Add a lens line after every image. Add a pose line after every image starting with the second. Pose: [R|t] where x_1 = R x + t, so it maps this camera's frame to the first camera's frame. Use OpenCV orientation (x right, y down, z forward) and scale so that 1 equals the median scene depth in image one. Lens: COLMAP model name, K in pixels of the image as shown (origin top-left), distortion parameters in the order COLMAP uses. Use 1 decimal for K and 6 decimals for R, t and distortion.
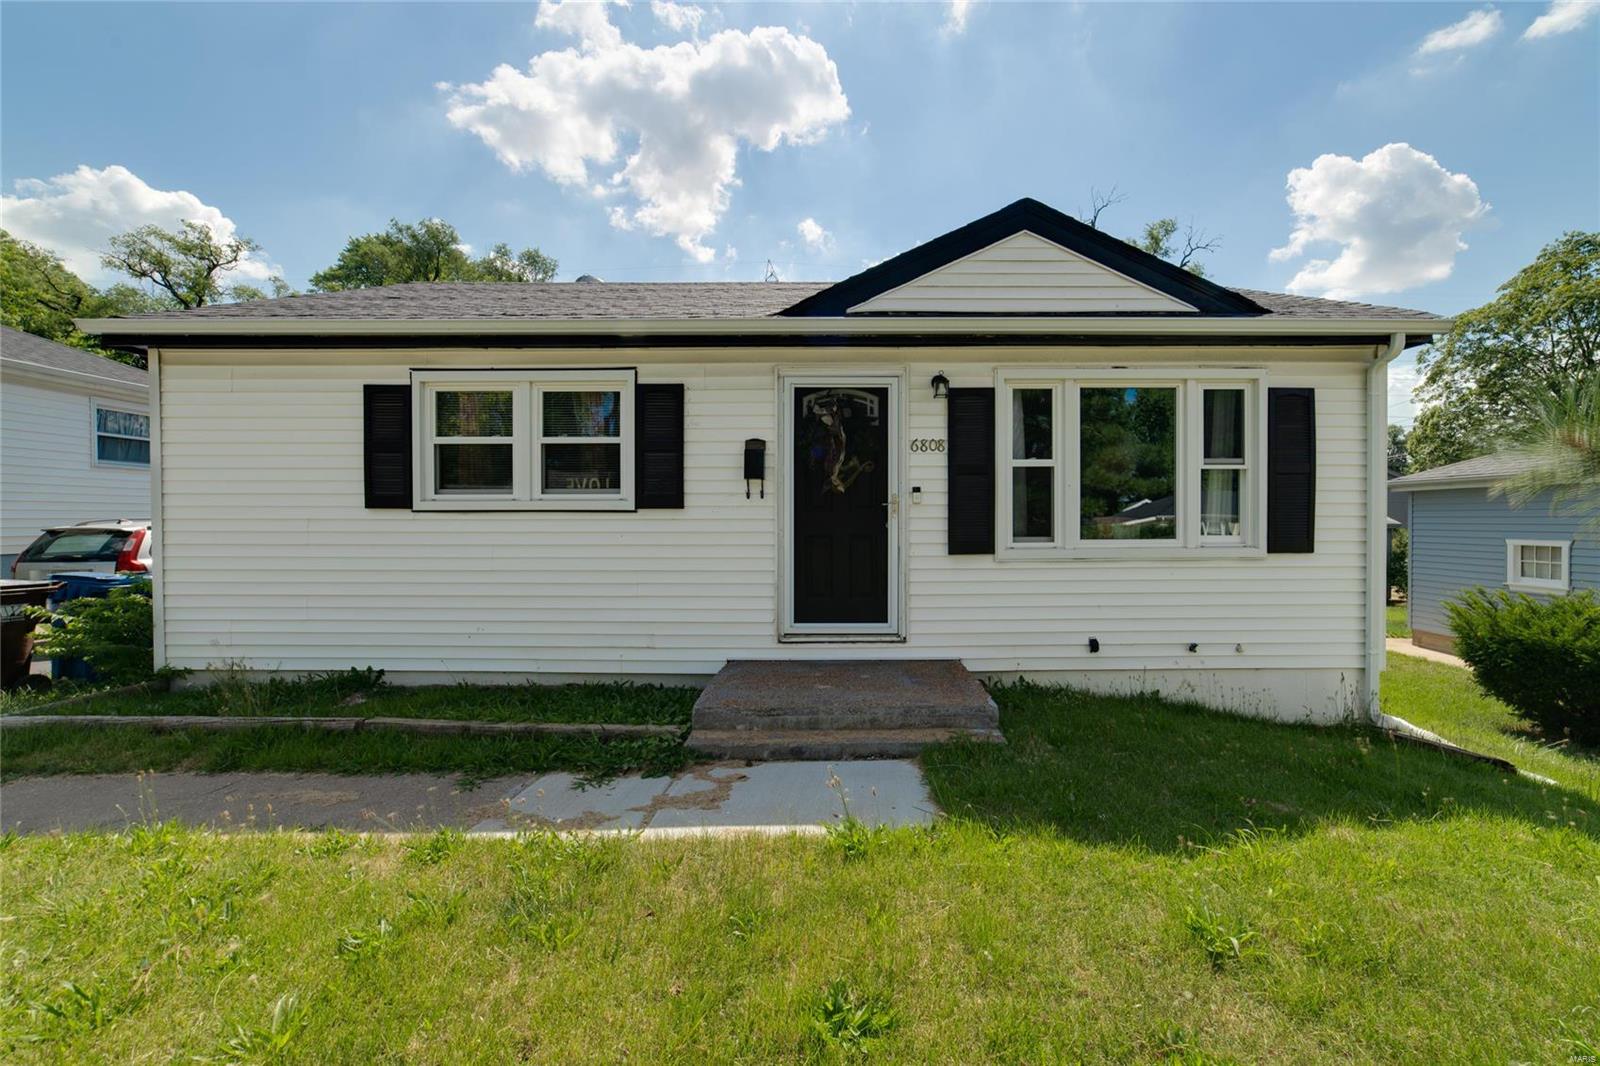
lens RADIAL K [[589.6, 0, 795.3], [0, 589.6, 512.0], [0, 0, 1]] dist [-0.018360, 0.005663]
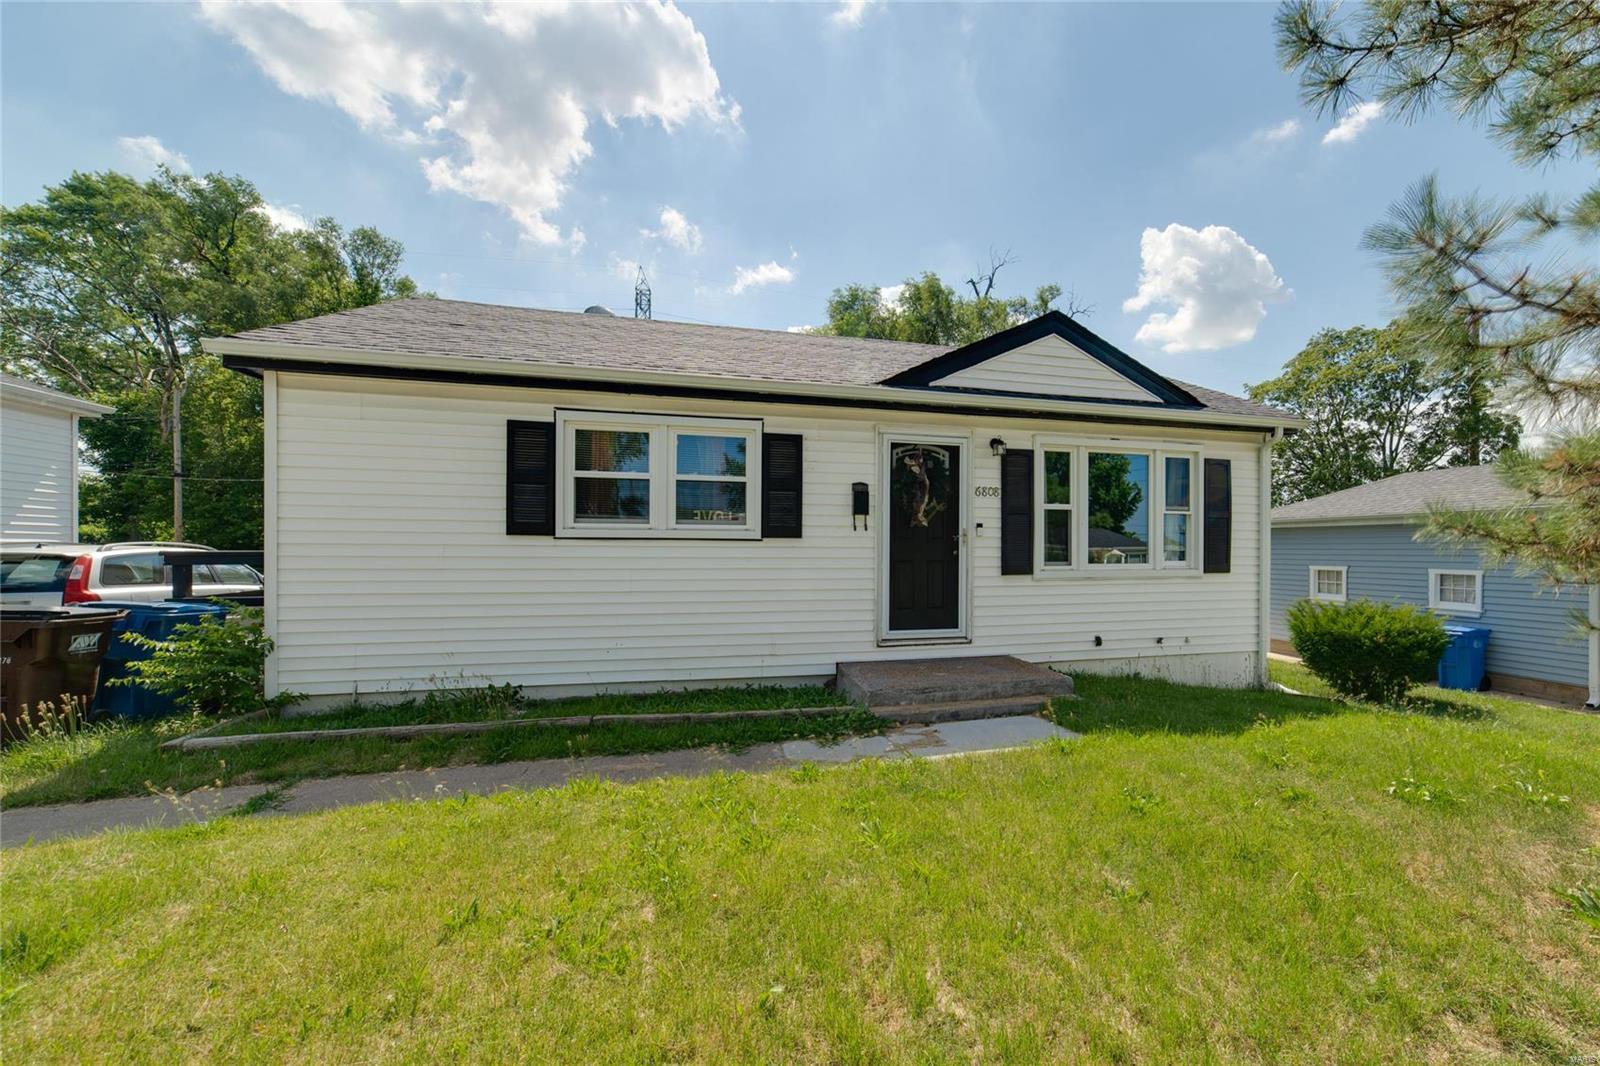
lens RADIAL K [[634.5, 0, 800.0], [0, 634.5, 533.0], [0, 0, 1]] dist [-0.019483, 0.007931]
pose [[0.971230, 0.011691, 0.237857, -0.506645], [-0.008921, 0.999879, -0.012716, 0.000216], [-0.237977, 0.010228, 0.971217, -0.261662]]
